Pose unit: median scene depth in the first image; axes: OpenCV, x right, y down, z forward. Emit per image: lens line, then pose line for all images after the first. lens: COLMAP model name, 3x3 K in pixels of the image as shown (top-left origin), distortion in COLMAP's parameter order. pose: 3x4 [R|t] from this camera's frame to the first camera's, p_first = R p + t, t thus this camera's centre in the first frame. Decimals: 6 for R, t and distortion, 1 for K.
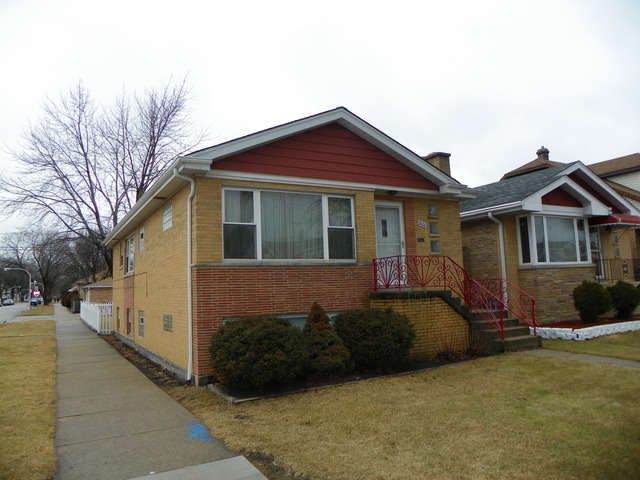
lens RADIAL K [[483.5, 0, 320.0], [0, 483.5, 240.0], [0, 0, 1]] dist [-0.111925, 0.007001]
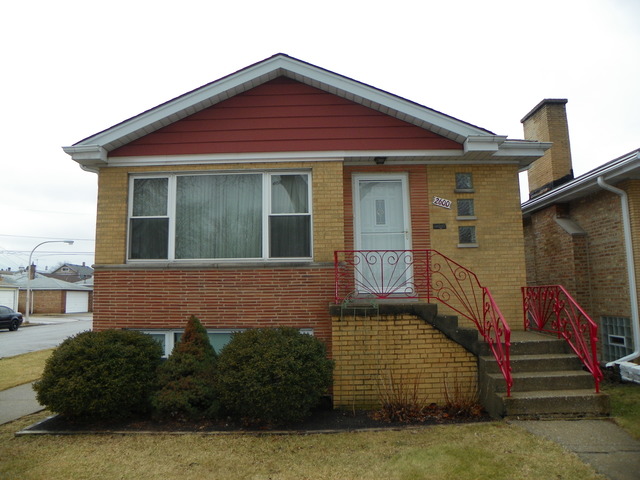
lens RADIAL K [[483.5, 0, 320.0], [0, 483.5, 240.0], [0, 0, 1]] dist [-0.111925, 0.007001]
pose [[0.864425, -0.035038, -0.501539, 0.457164], [0.036877, 0.999300, -0.006252, 0.019665], [0.501407, -0.013091, 0.865112, 0.385858]]
